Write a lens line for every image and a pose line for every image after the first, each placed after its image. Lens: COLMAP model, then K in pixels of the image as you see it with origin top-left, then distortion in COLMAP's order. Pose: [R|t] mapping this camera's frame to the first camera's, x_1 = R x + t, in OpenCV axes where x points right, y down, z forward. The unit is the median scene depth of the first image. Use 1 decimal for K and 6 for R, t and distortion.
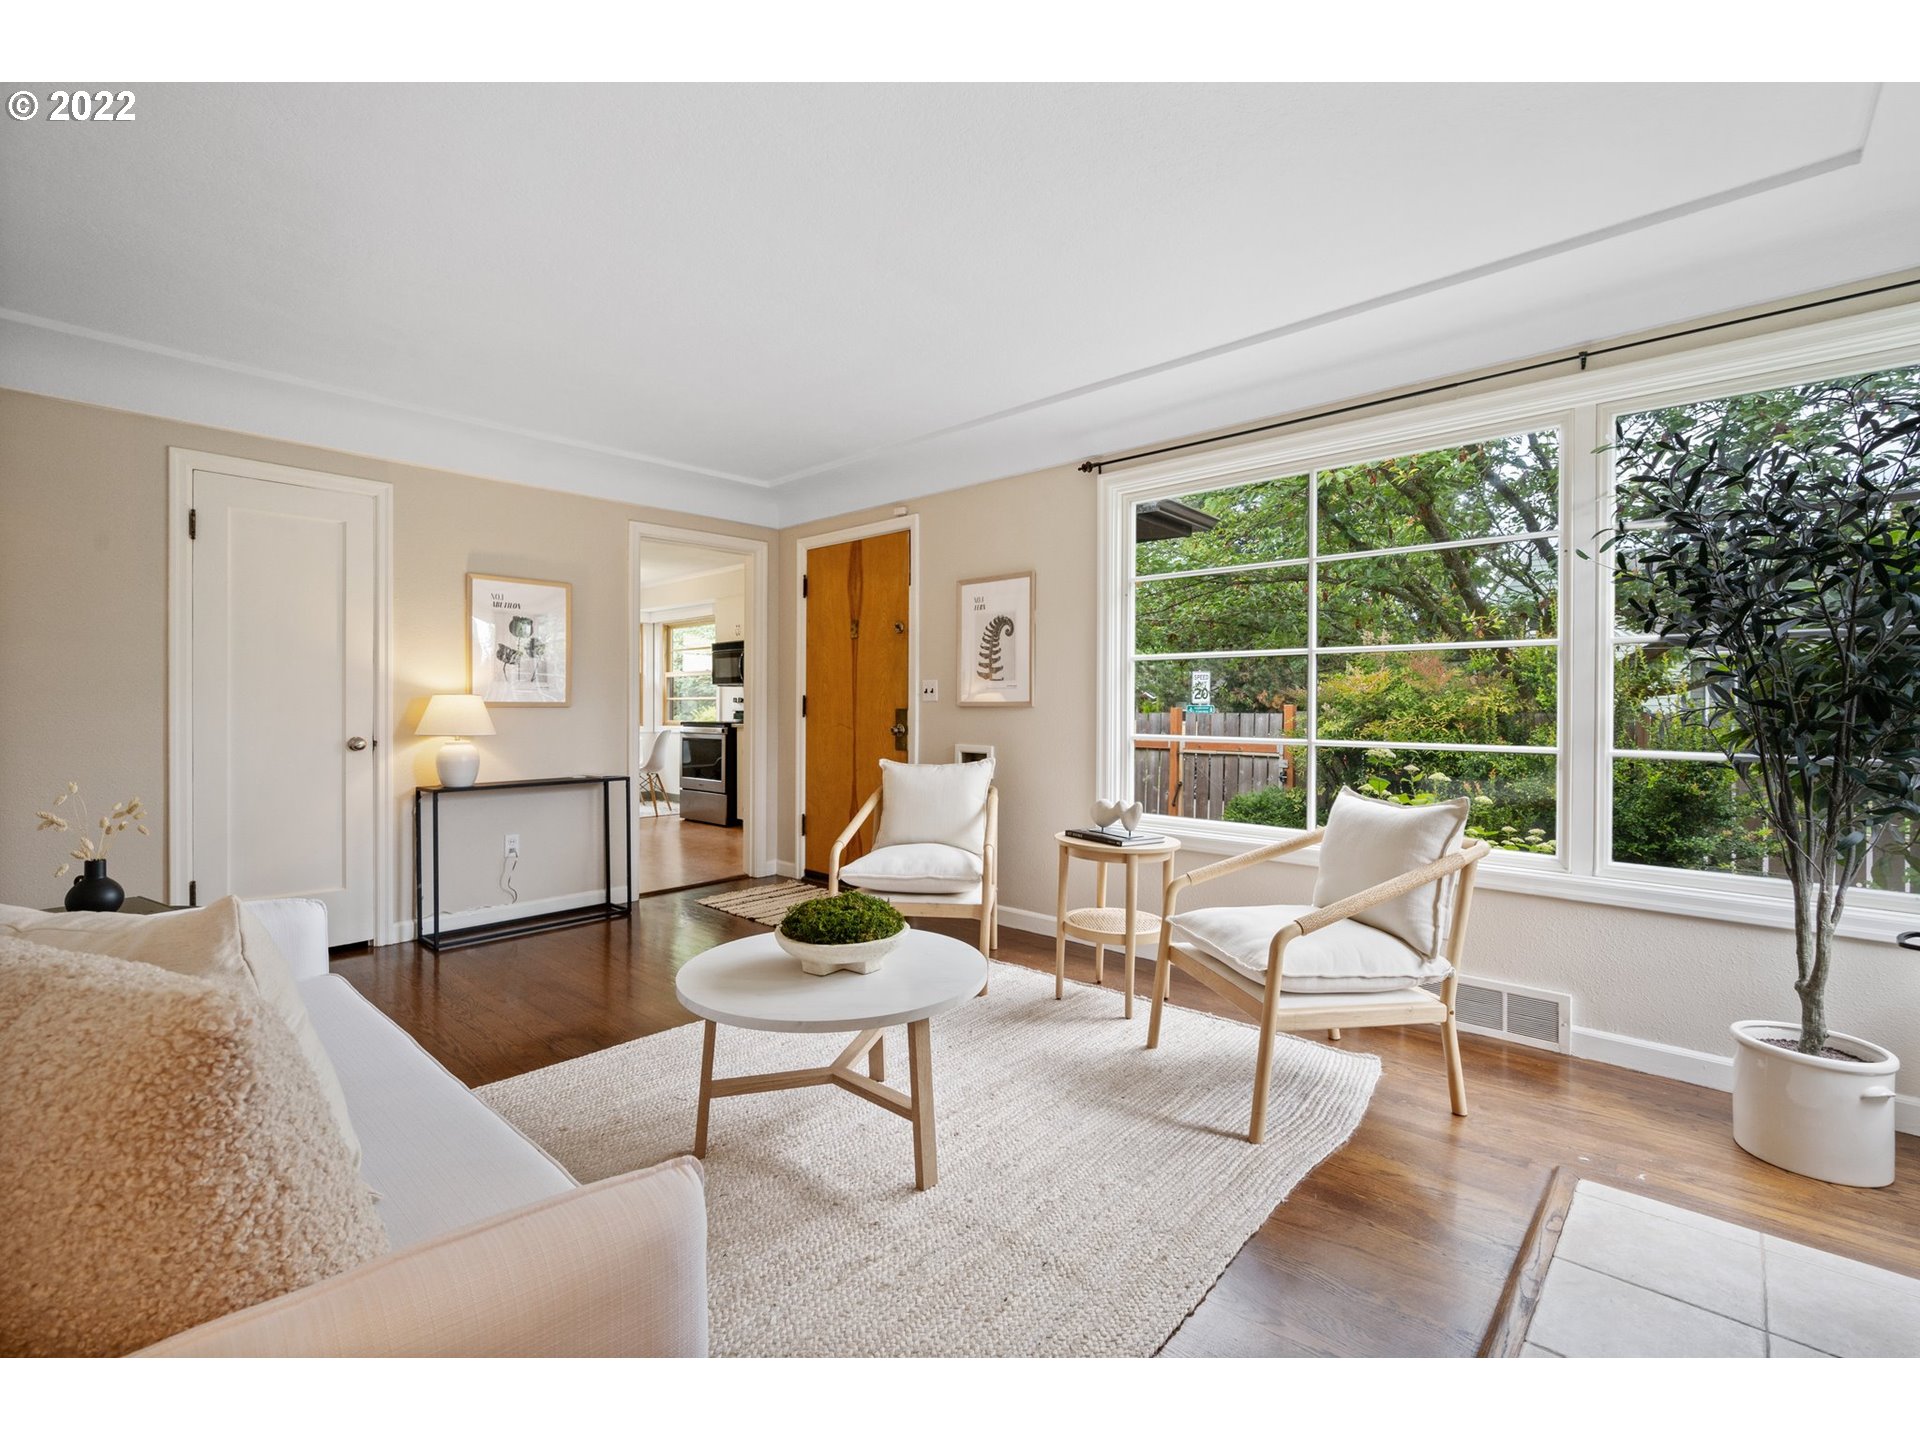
lens RADIAL K [[841.7, 0, 961.0], [0, 841.7, 714.8], [0, 0, 1]] dist [0.001411, 0.000726]
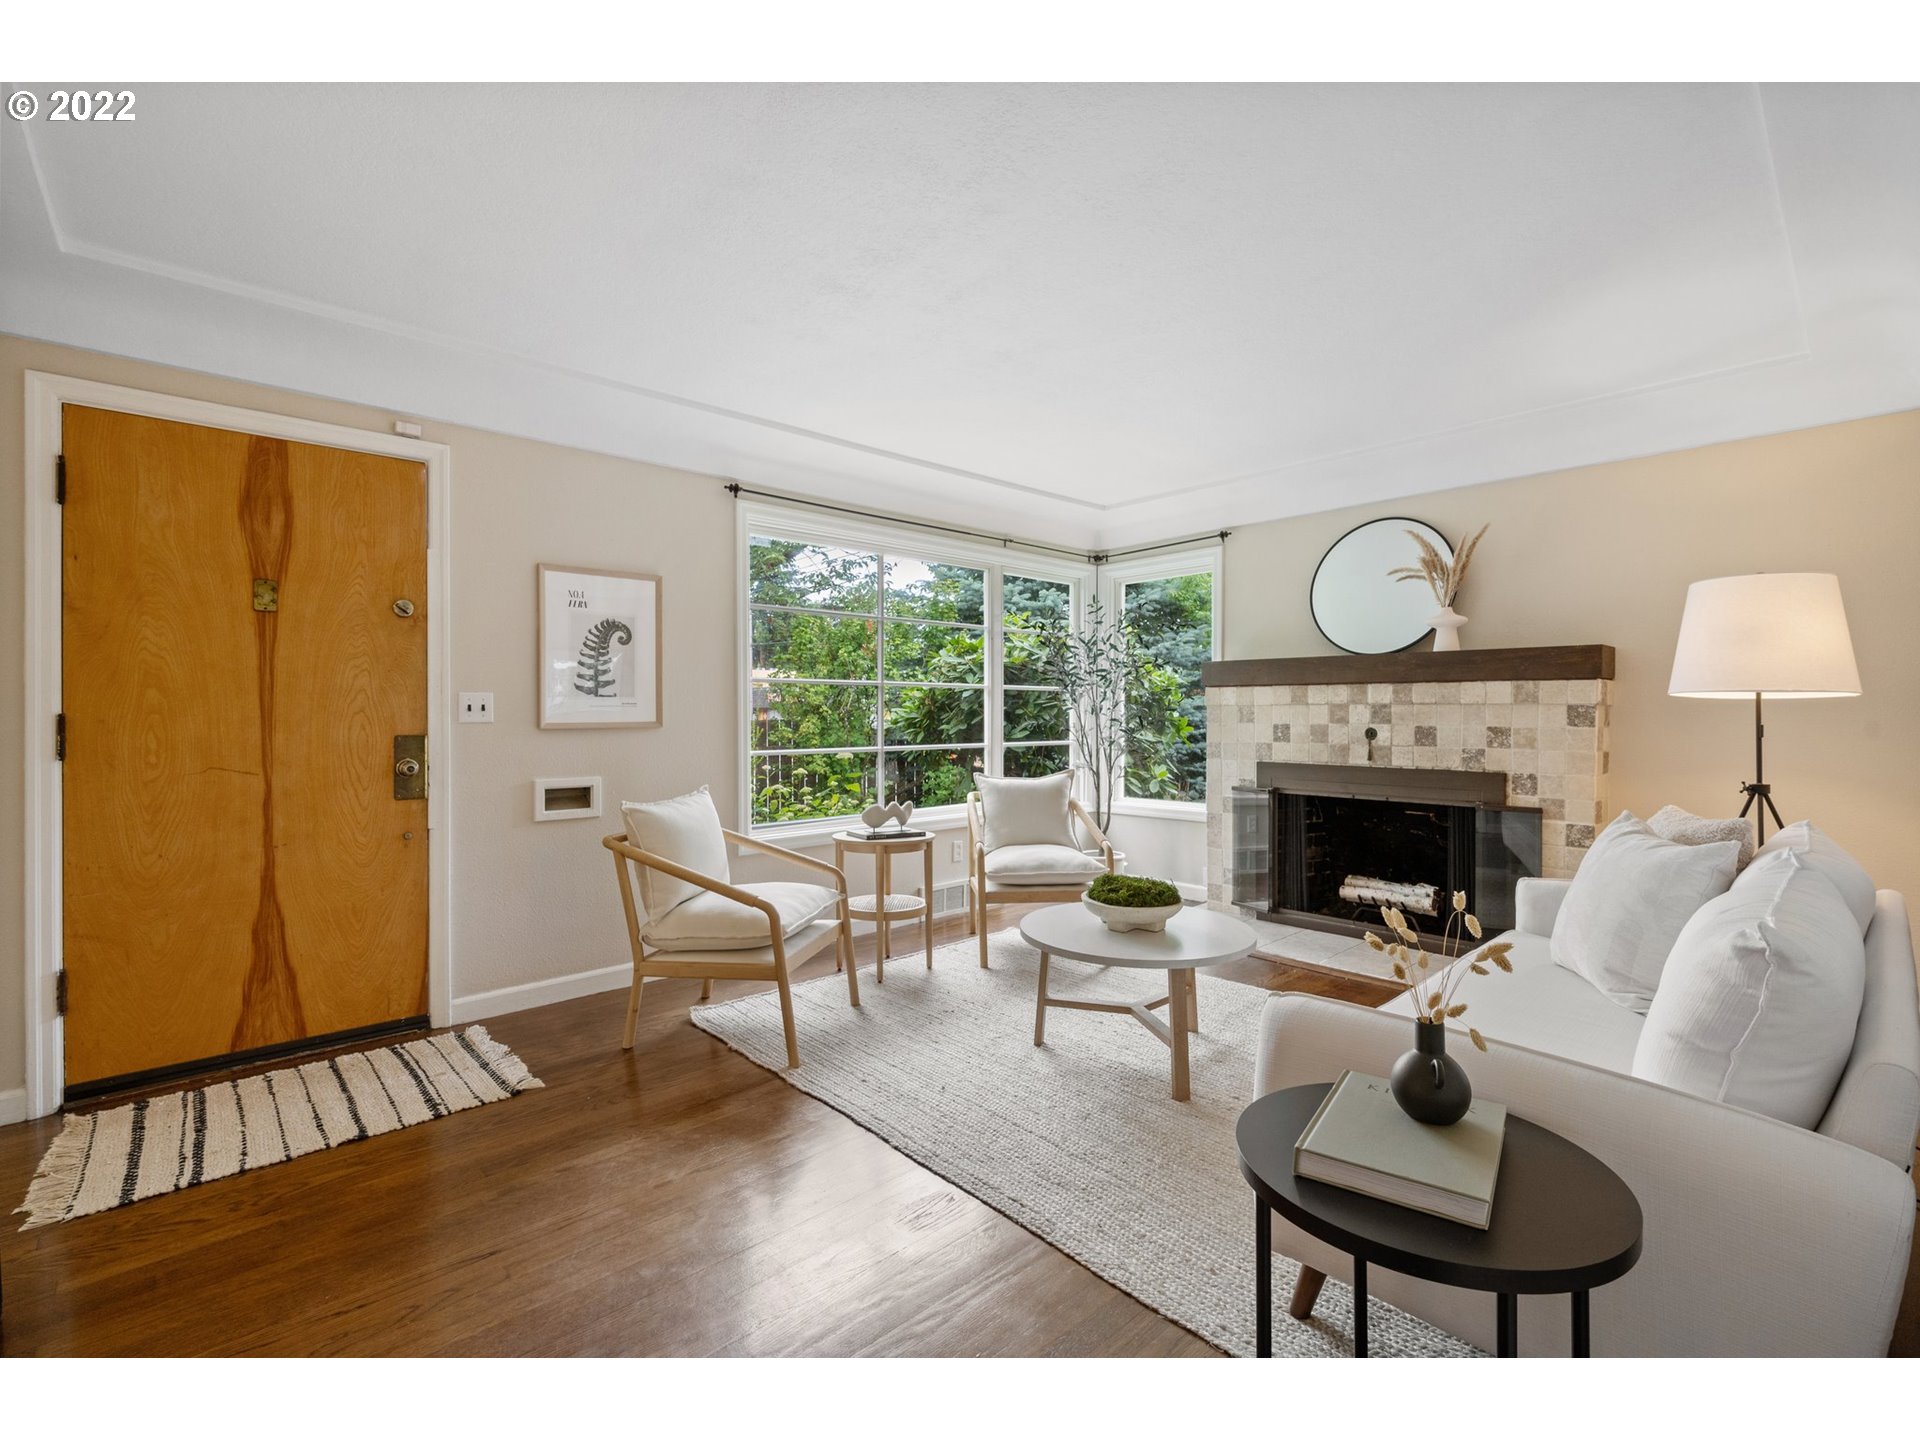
lens RADIAL K [[841.7, 0, 959.4], [0, 841.7, 712.7], [0, 0, 1]] dist [0.001411, 0.000726]
pose [[0.100475, -0.005184, 0.994926, -0.723036], [0.012082, 0.999919, 0.003990, -0.023315], [-0.994866, 0.011620, 0.100529, 0.553445]]
